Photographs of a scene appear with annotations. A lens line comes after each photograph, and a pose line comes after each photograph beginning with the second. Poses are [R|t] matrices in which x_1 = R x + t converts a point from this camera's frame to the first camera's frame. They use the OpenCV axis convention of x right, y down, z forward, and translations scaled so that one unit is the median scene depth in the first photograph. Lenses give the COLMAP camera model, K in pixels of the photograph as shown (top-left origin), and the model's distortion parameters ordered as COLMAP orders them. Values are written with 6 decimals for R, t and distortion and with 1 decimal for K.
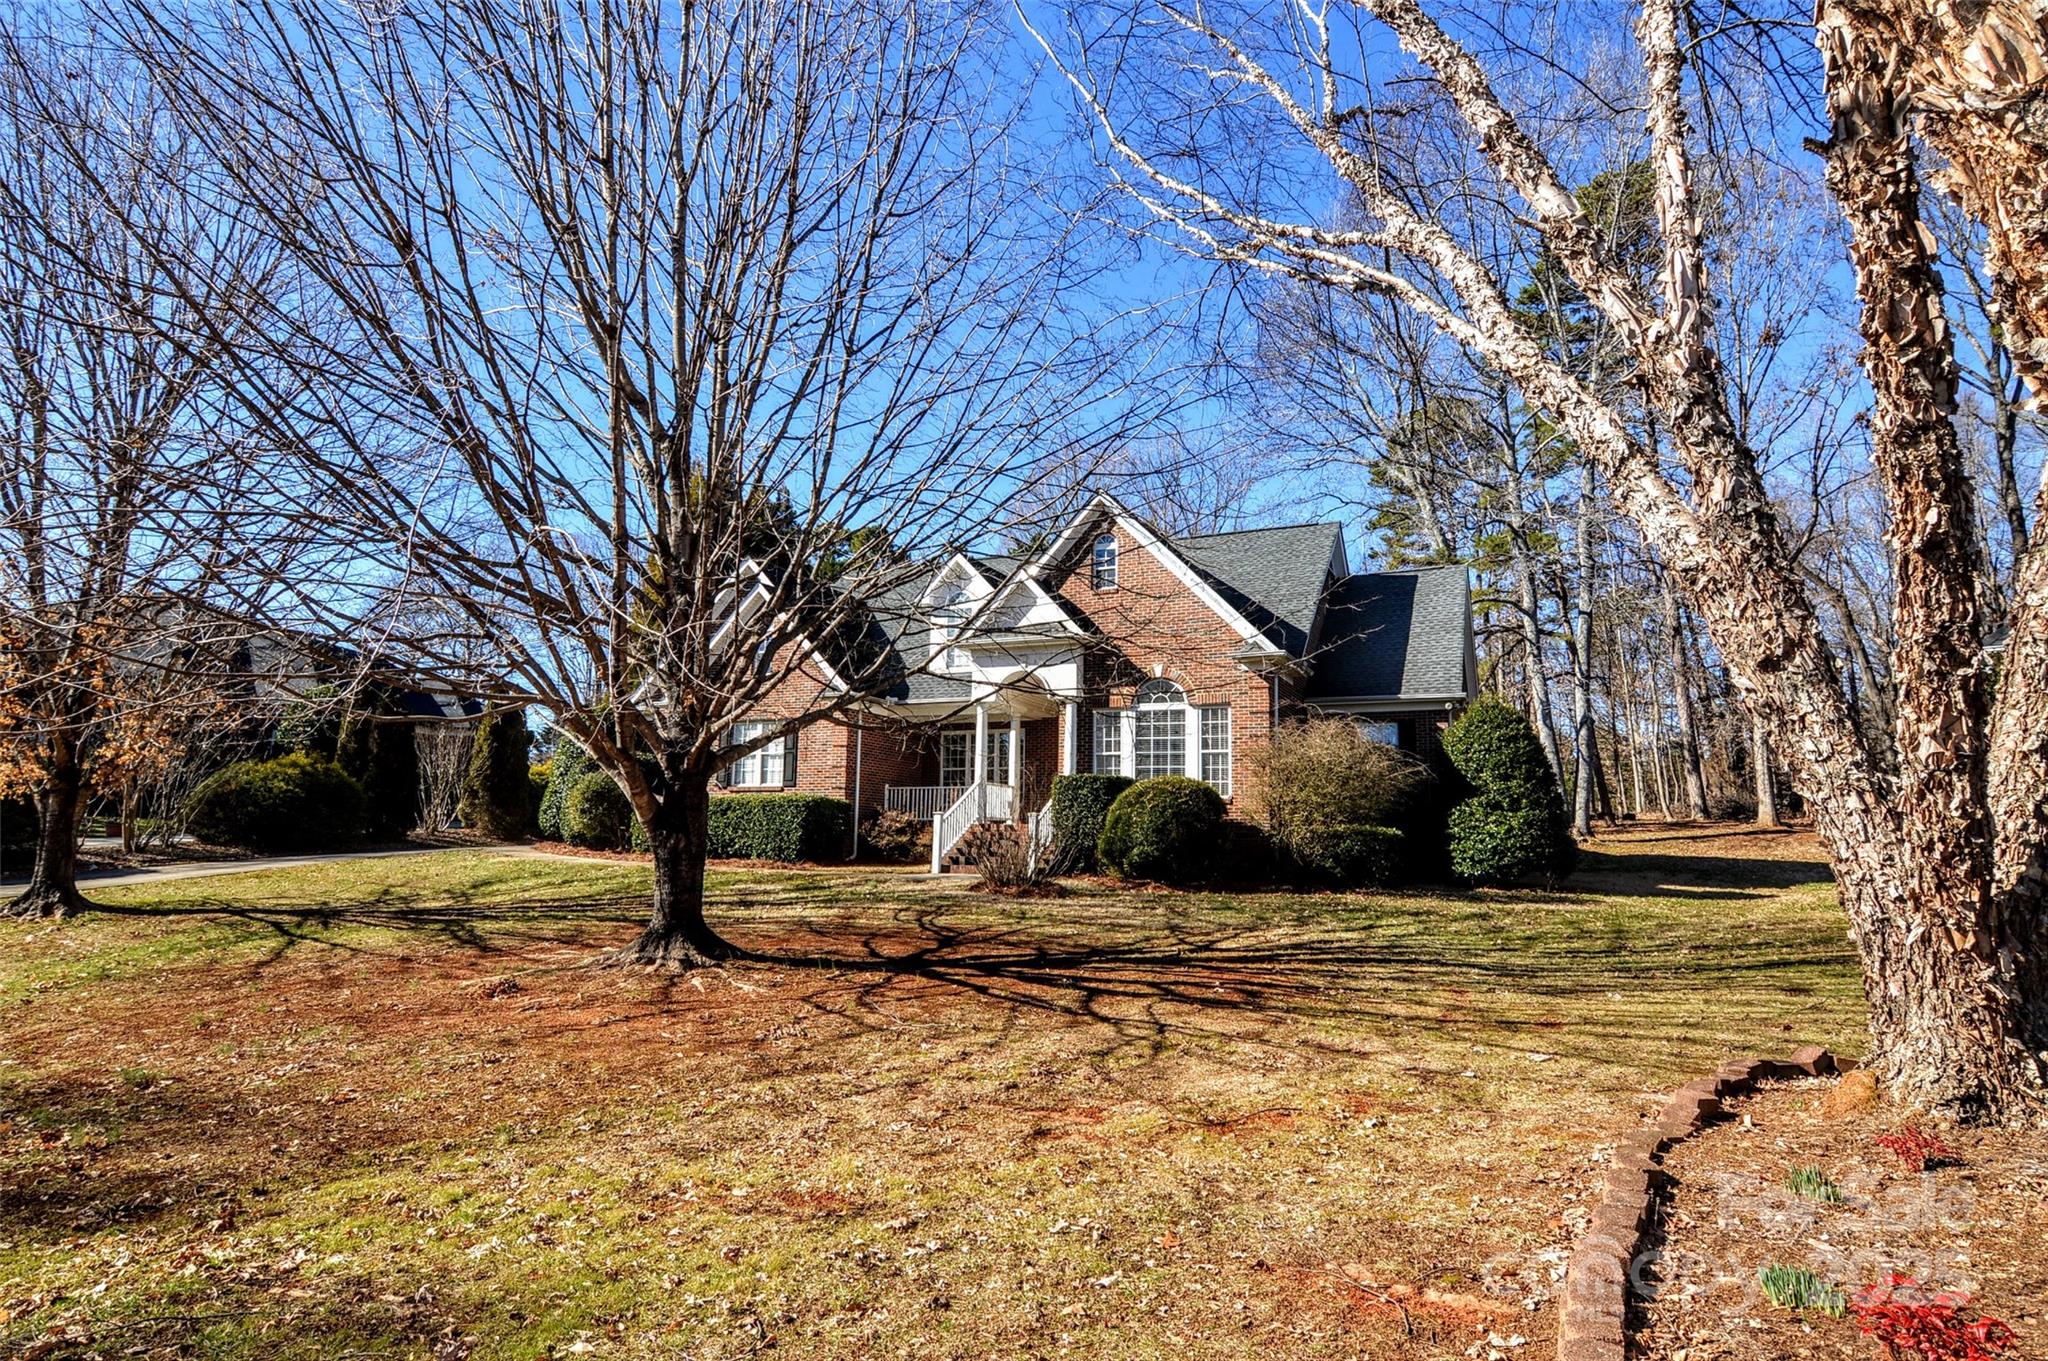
lens RADIAL K [[1134.1, 0, 1024.0], [0, 1134.1, 680.5], [0, 0, 1]] dist [-0.003279, -0.000416]
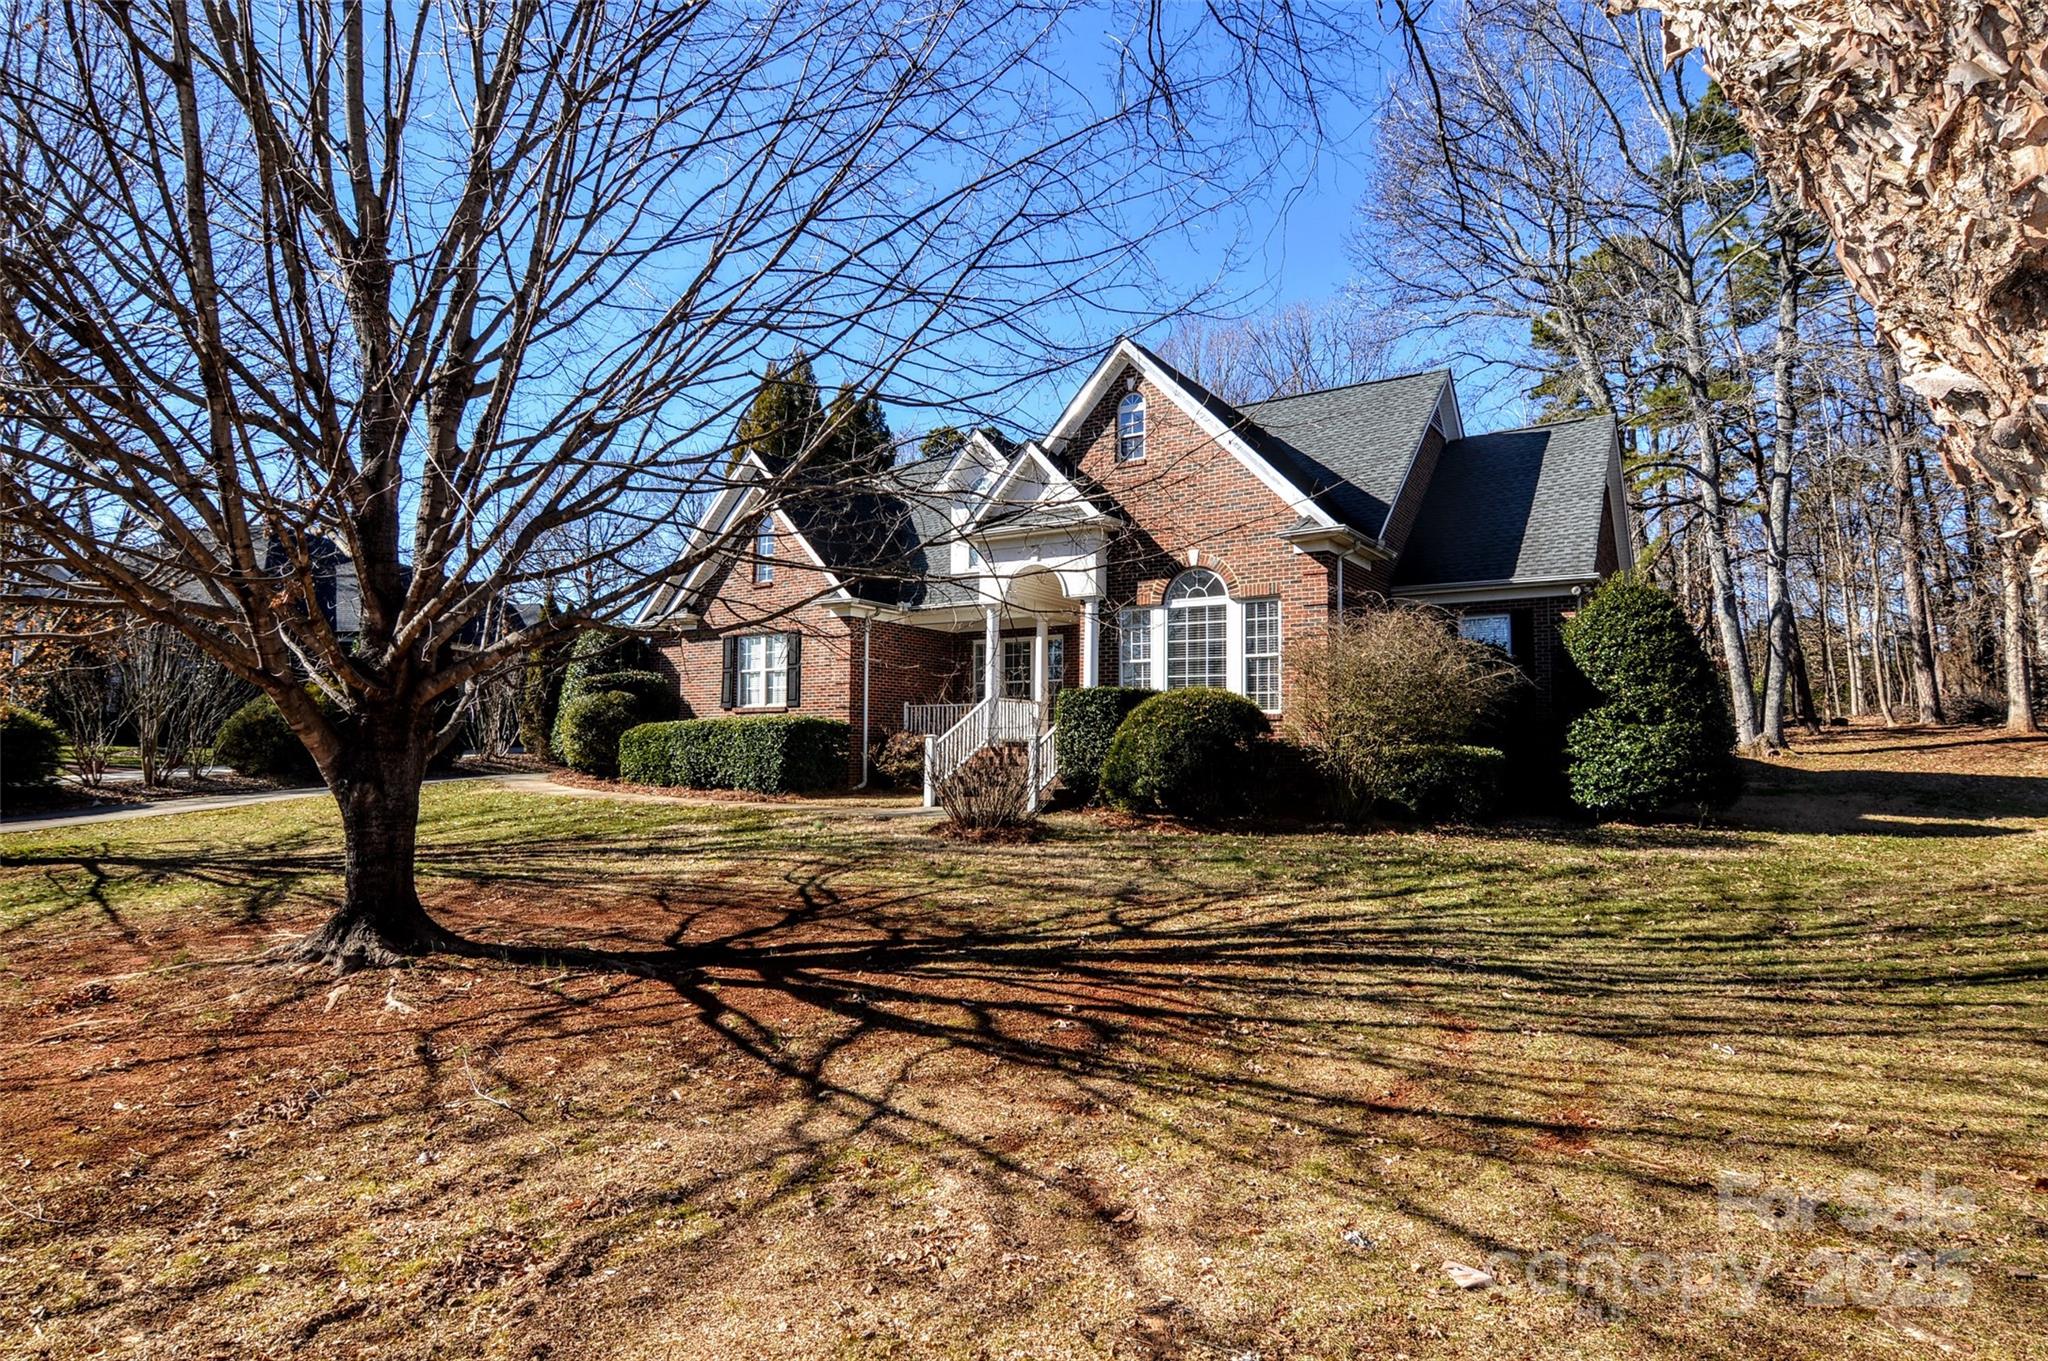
lens RADIAL K [[1122.0, 0, 1024.0], [0, 1122.0, 680.5], [0, 0, 1]] dist [-0.015787, -0.001903]
pose [[0.987778, -0.021223, -0.154418, 0.116498], [0.033160, 0.996622, 0.075137, 0.013951], [0.152302, -0.079340, 0.985144, 0.177069]]
